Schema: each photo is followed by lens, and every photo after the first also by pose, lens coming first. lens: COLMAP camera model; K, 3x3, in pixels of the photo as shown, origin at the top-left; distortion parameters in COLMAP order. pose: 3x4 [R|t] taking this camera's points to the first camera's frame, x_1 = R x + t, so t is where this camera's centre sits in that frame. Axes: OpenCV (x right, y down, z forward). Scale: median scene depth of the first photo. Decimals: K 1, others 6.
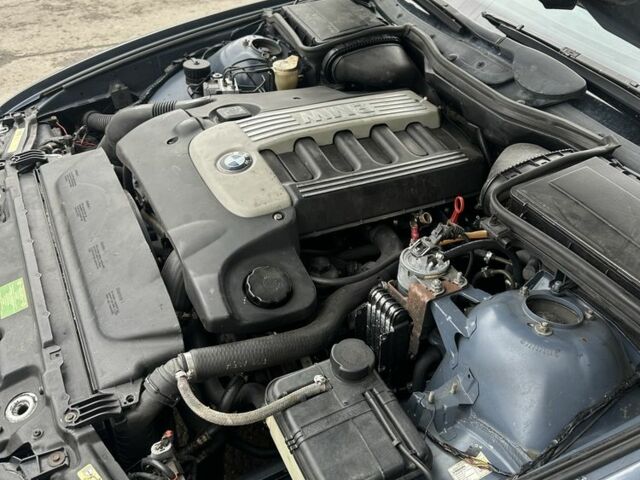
lens RADIAL K [[614.5, 0, 320.0], [0, 614.5, 240.0], [0, 0, 1]] dist [0.136944, -0.311826]
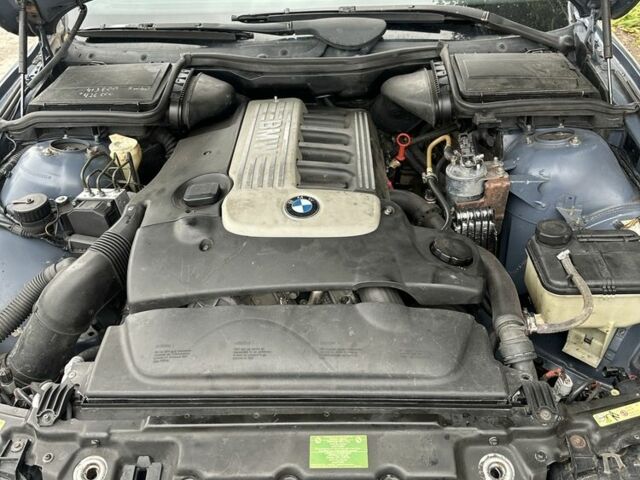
lens RADIAL K [[614.5, 0, 320.0], [0, 614.5, 240.0], [0, 0, 1]] dist [0.136944, -0.311826]
pose [[0.458178, -0.574241, 0.678469, -0.808071], [0.593886, 0.765694, 0.247009, -0.308249], [-0.661342, 0.289759, 0.691857, 0.317411]]
